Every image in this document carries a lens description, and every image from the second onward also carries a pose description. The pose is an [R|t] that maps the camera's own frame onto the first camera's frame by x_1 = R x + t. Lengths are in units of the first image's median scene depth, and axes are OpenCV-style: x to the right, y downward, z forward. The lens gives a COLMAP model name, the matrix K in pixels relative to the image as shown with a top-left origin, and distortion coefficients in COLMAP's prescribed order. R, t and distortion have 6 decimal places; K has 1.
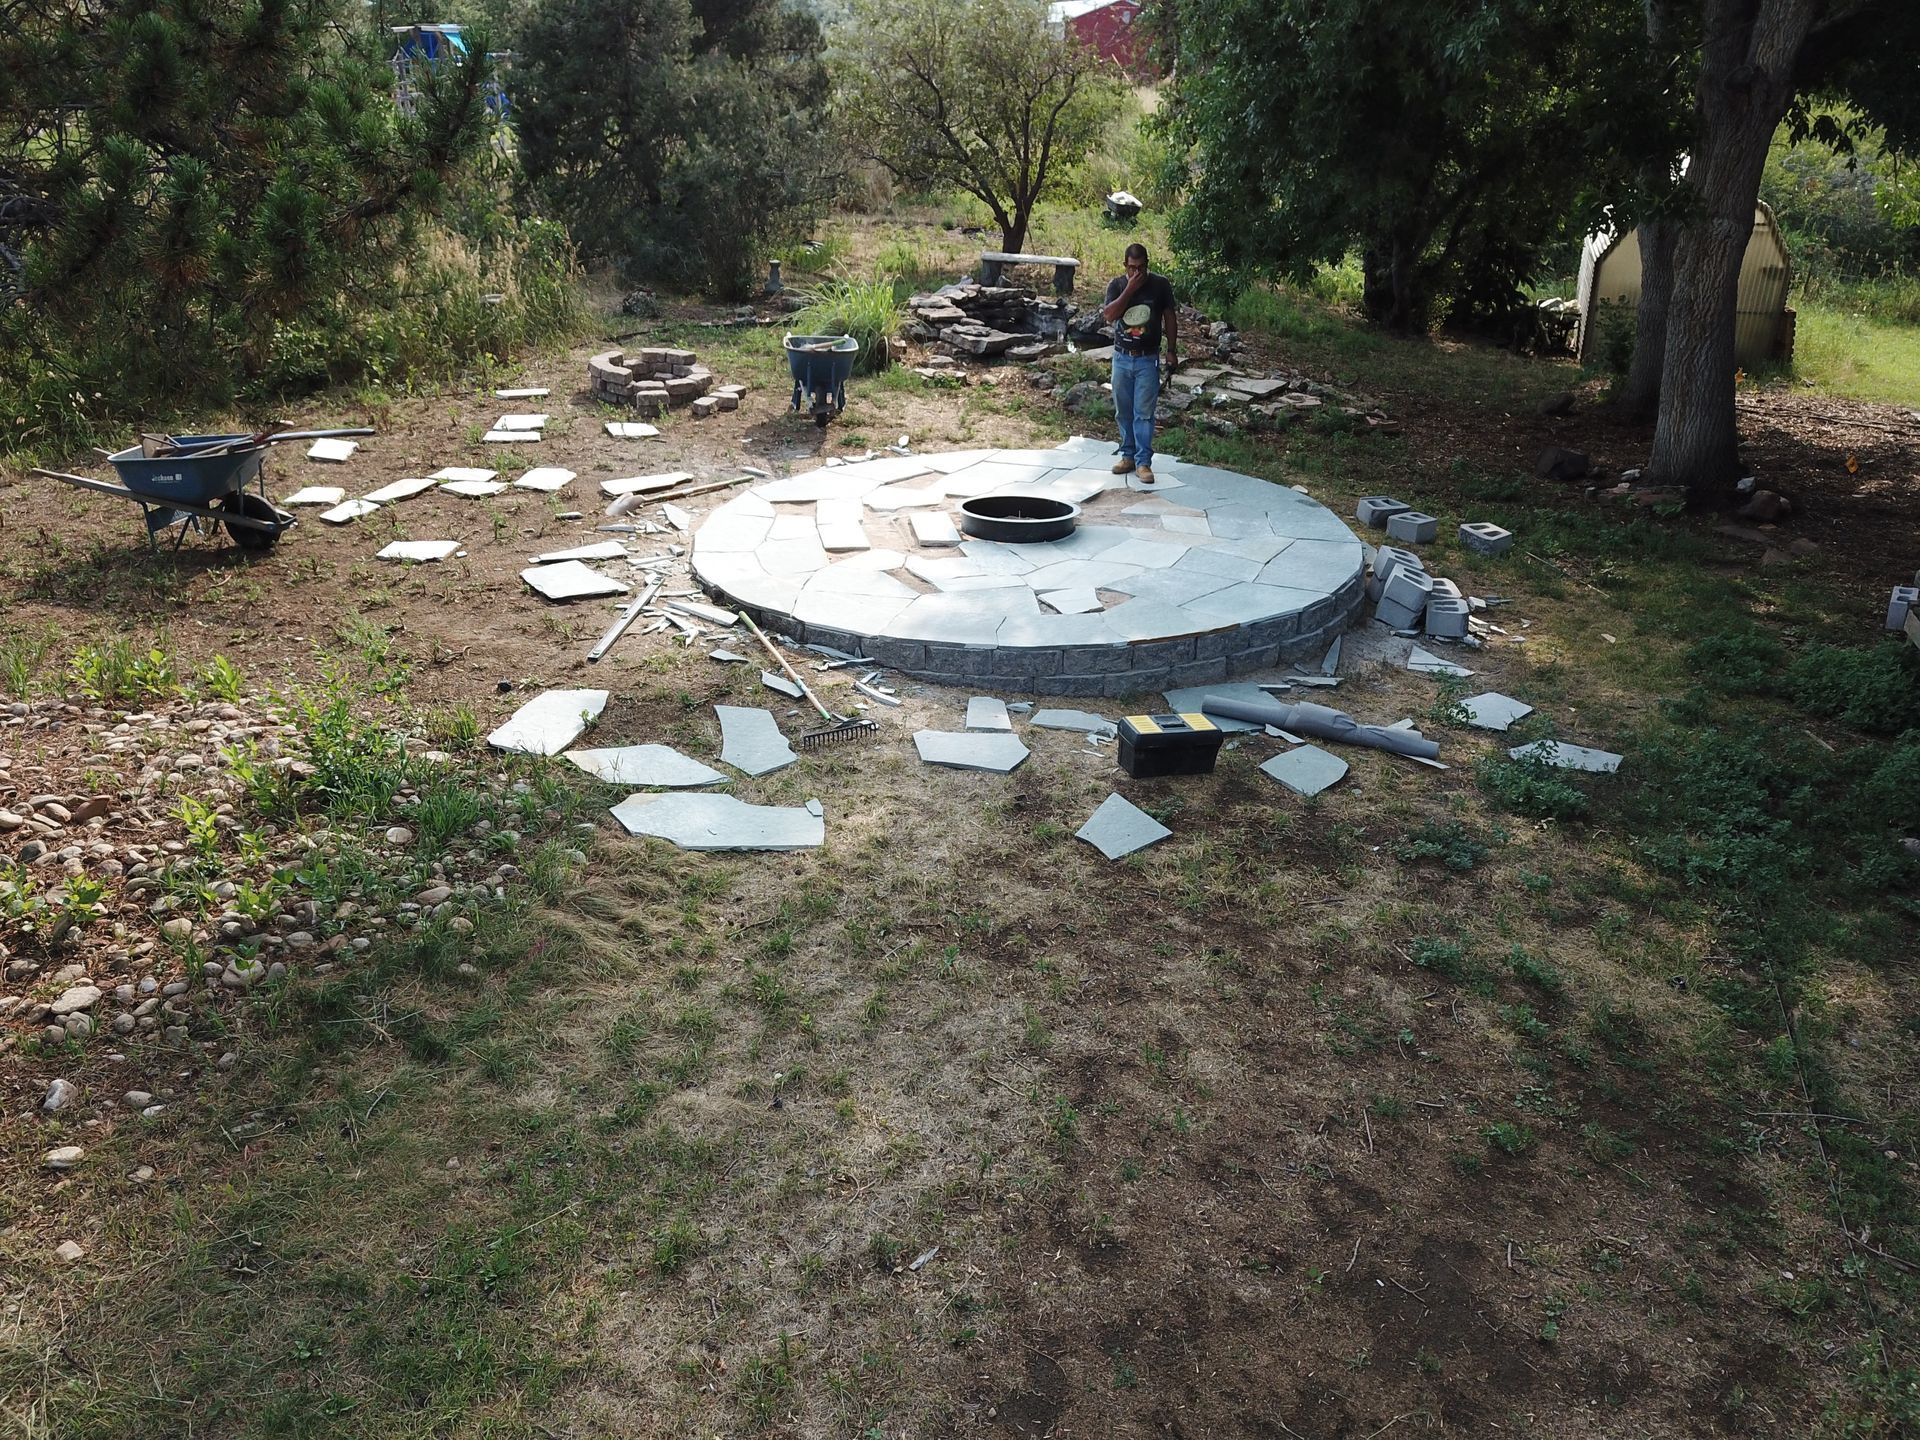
lens RADIAL K [[1466.7, 0, 933.2], [0, 1466.7, 714.5], [0, 0, 1]] dist [-0.003105, 0.000531]
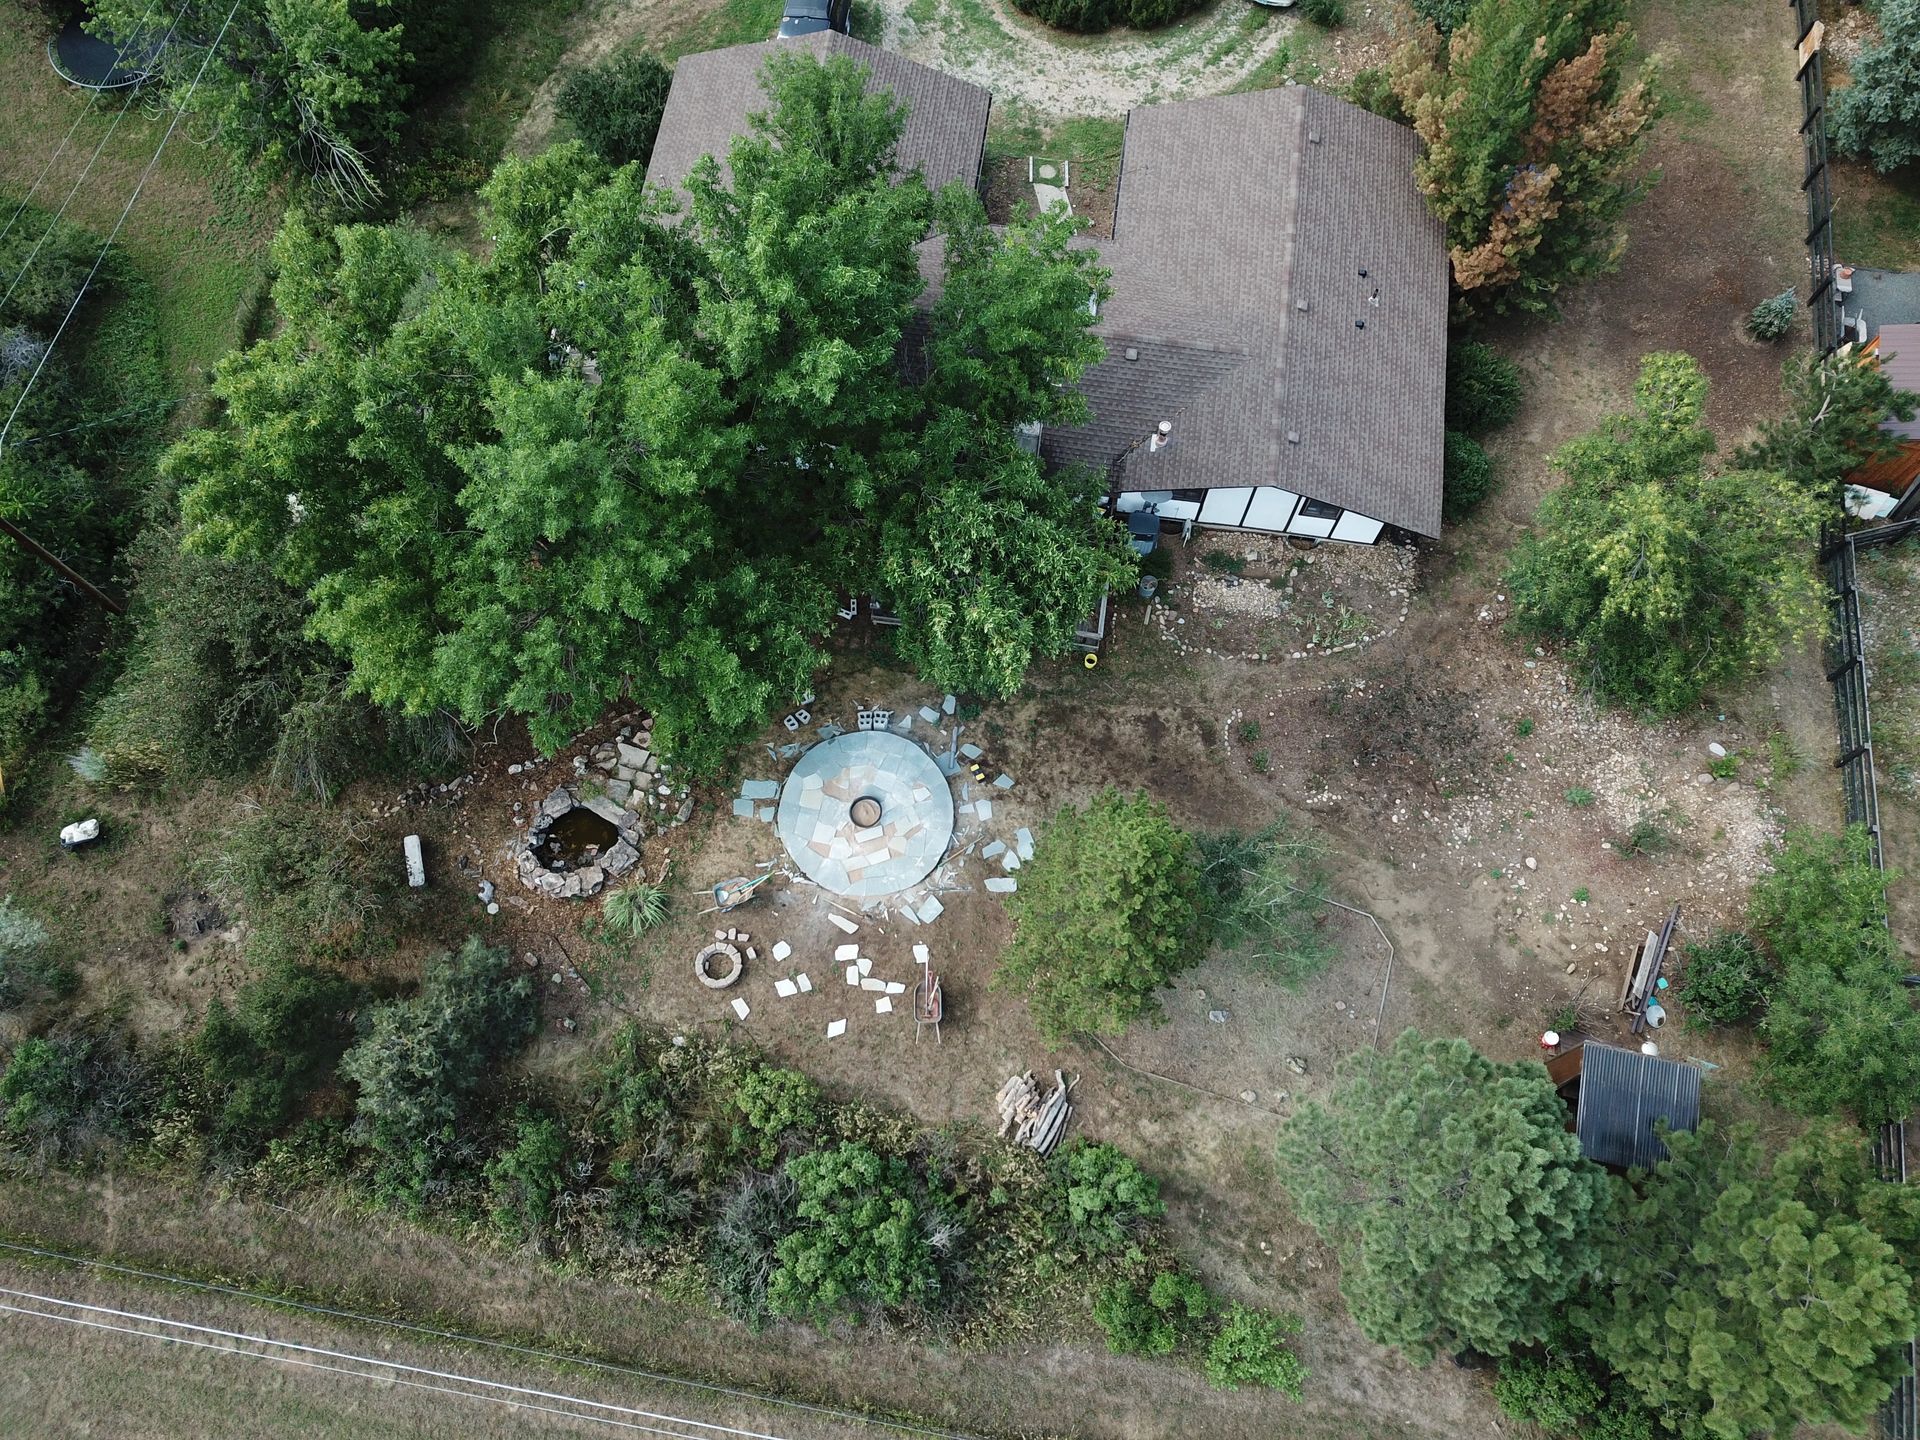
lens RADIAL K [[1466.7, 0, 951.2], [0, 1466.7, 718.9], [0, 0, 1]] dist [-0.003105, 0.000531]
pose [[-0.189295, -0.917672, 0.349350, -1.616155], [0.387098, 0.257227, 0.885432, -5.170941], [-0.902398, 0.302840, 0.306537, -0.636096]]
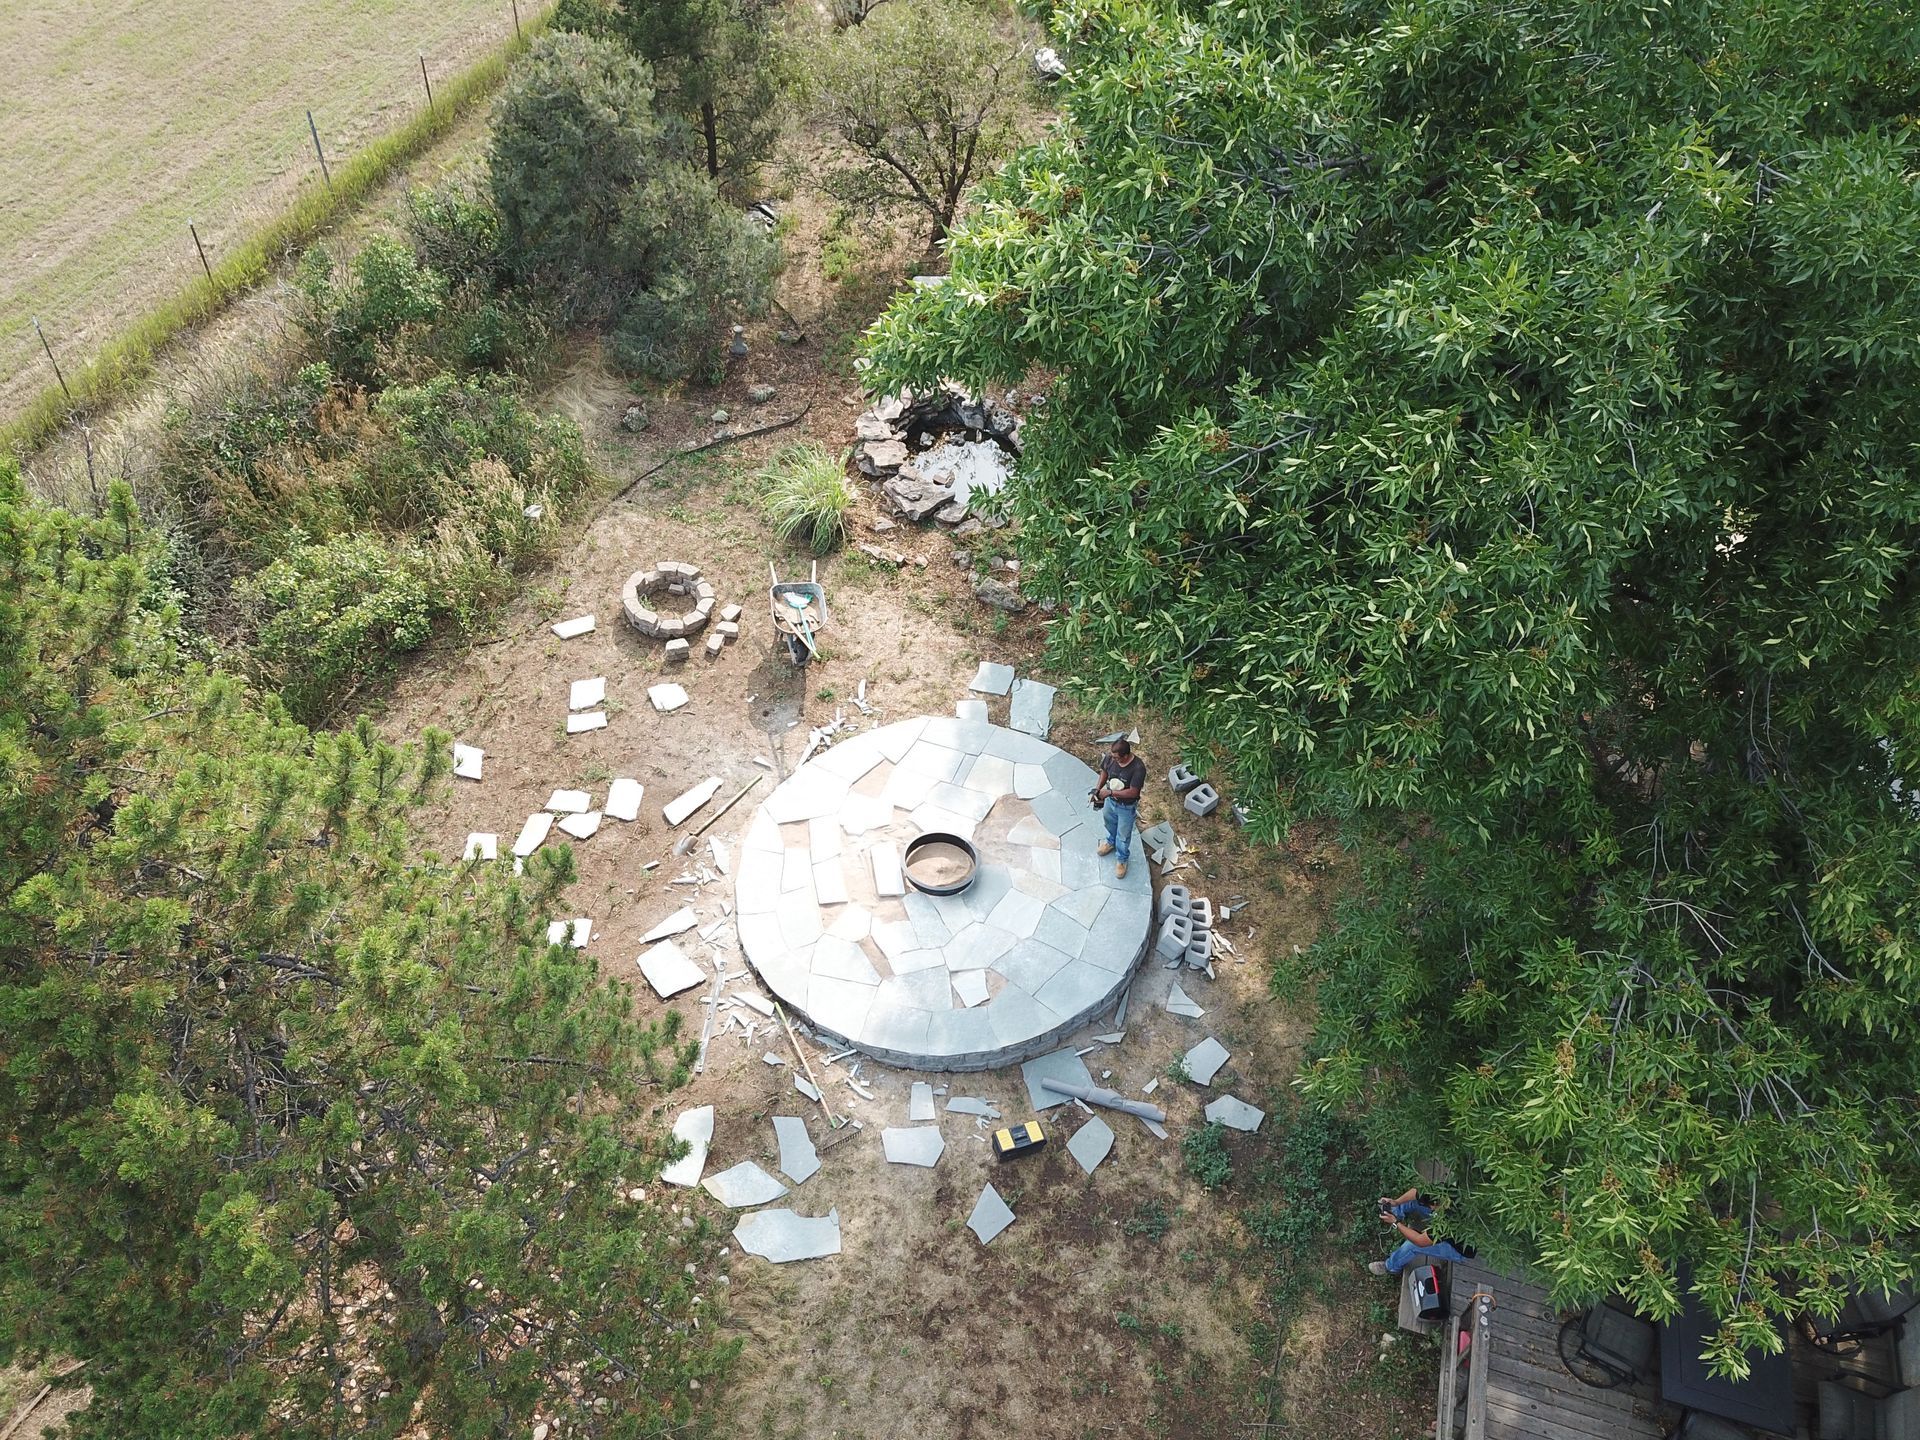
lens RADIAL K [[1466.7, 0, 941.4], [0, 1466.7, 701.1], [0, 0, 1]] dist [-0.003105, 0.000531]
pose [[0.998828, -0.019769, 0.044172, -0.010738], [0.001960, 0.928535, 0.371240, -1.325649], [-0.048355, -0.370719, 0.927486, -0.586225]]
